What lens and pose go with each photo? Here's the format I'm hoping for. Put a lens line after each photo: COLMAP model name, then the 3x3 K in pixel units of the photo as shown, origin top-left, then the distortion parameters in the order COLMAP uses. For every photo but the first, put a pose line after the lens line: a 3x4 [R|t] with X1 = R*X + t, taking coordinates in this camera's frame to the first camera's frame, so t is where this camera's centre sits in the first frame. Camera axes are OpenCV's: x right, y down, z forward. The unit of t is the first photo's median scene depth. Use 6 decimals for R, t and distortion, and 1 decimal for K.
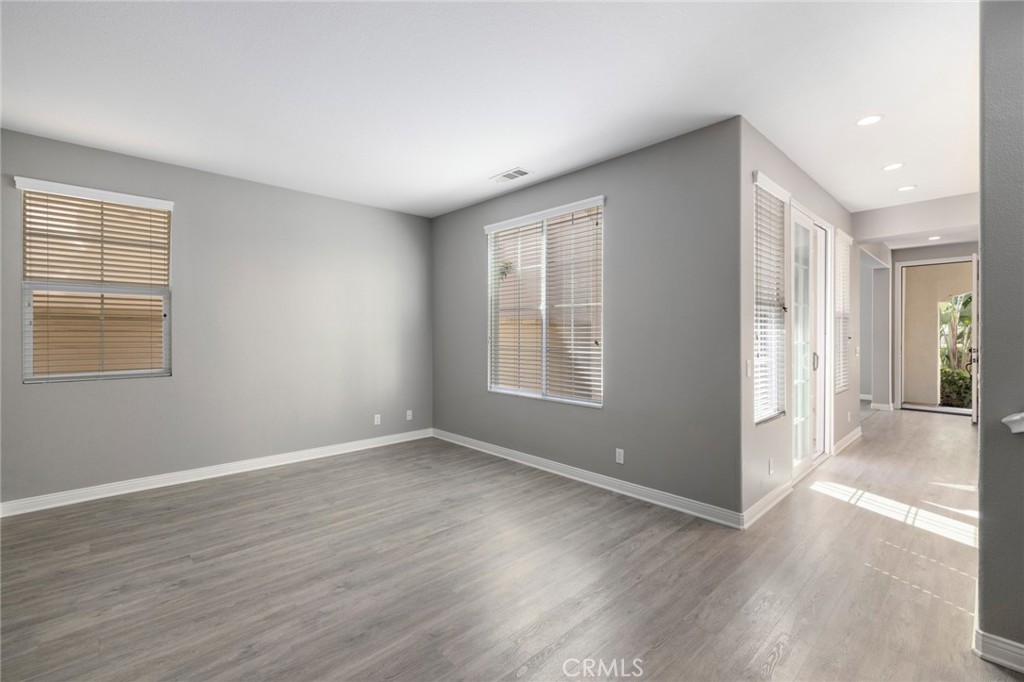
lens RADIAL K [[447.7, 0, 505.5], [0, 447.7, 334.5], [0, 0, 1]] dist [0.002232, 0.000047]
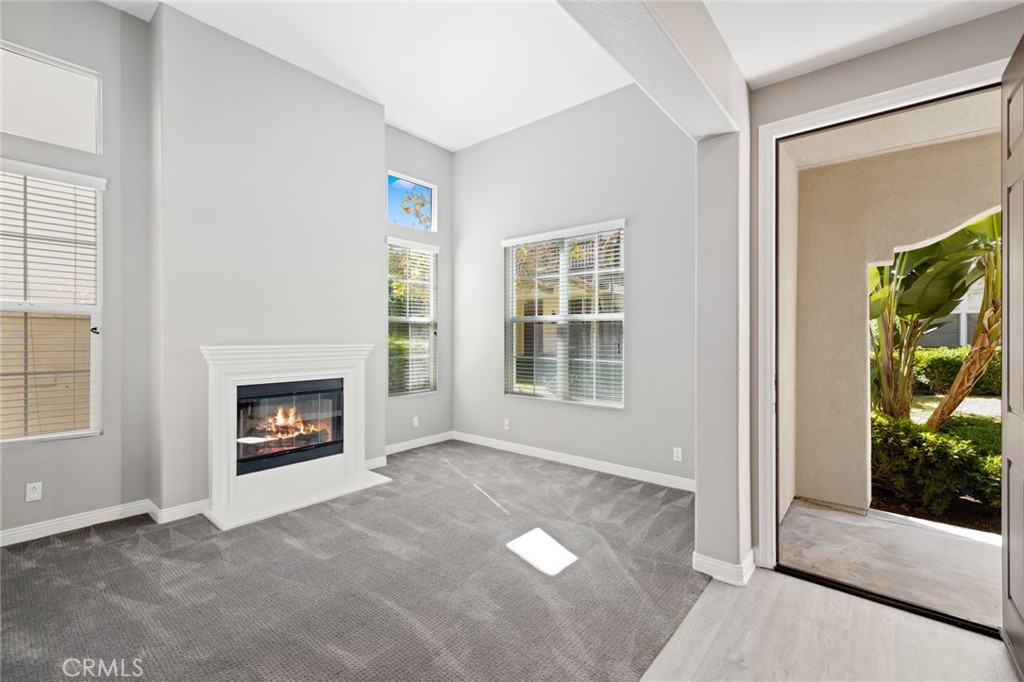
lens RADIAL K [[447.7, 0, 505.5], [0, 447.7, 334.5], [0, 0, 1]] dist [0.002232, 0.000047]
pose [[0.993162, 0.001187, 0.116737, 0.571656], [-0.000698, 0.999991, -0.004224, -0.003582], [-0.116740, 0.004113, 0.993154, 0.614765]]
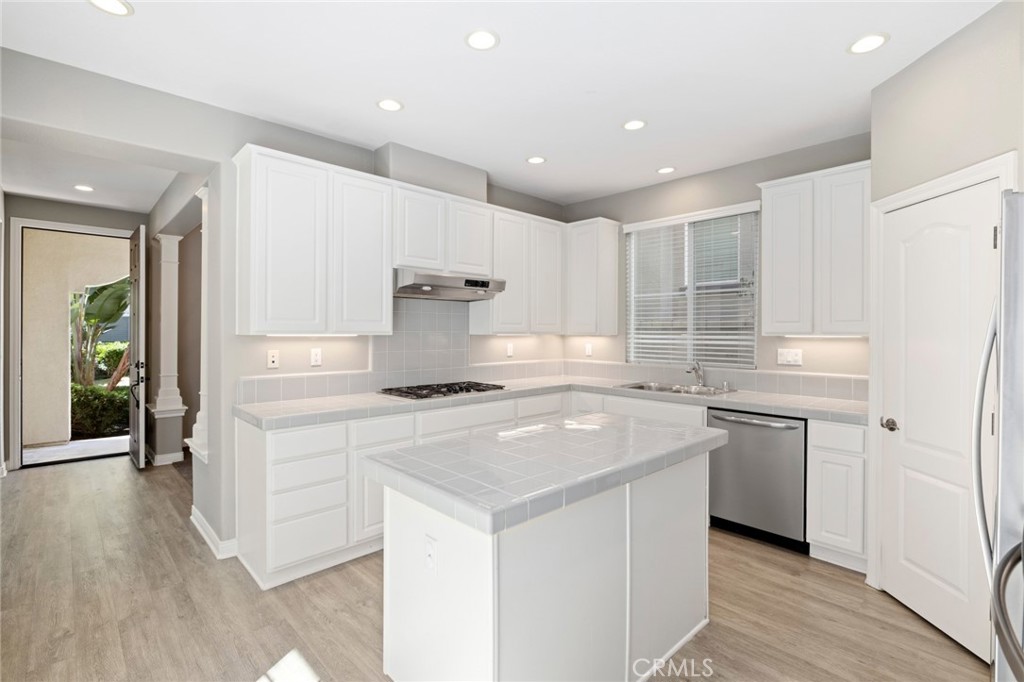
lens RADIAL K [[474.4, 0, 498.3], [0, 474.4, 333.0], [0, 0, 1]] dist [0.000174, 0.000718]
pose [[0.010875, -0.001575, 0.999940, 0.236020], [-0.001267, 0.999998, 0.001589, -0.010663], [-0.999940, -0.001284, 0.010873, 0.325357]]
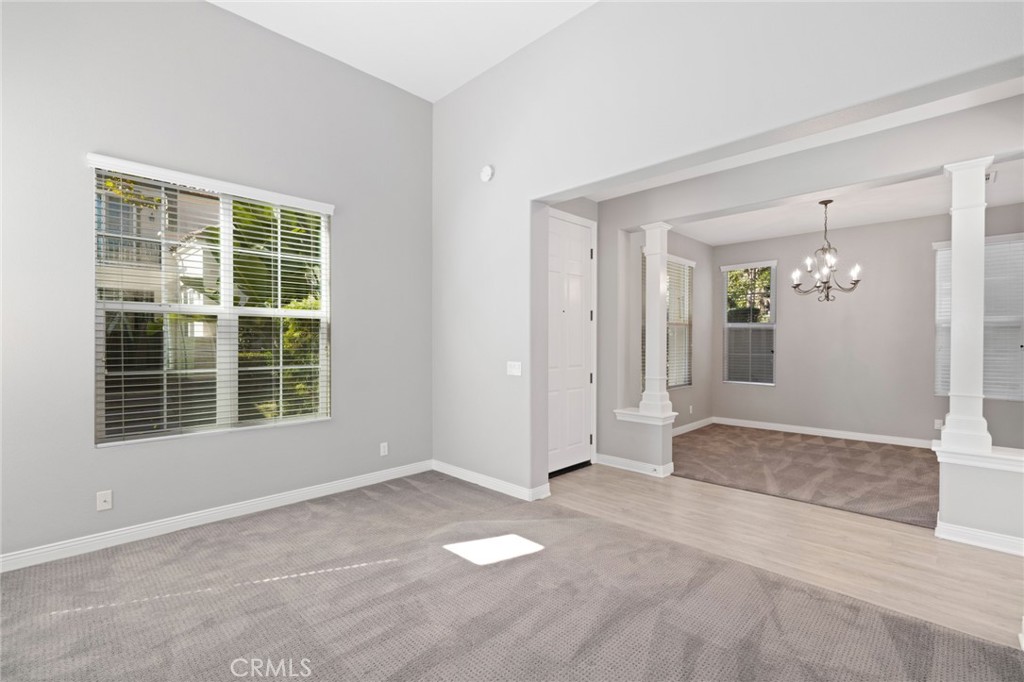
lens RADIAL K [[453.1, 0, 508.5], [0, 453.1, 345.7], [0, 0, 1]] dist [-0.000920, 0.000121]
pose [[-0.034865, -0.009202, 0.999350, 0.317397], [0.002177, 0.999955, 0.009284, 0.000580], [-0.999390, 0.002499, -0.034844, 0.919256]]
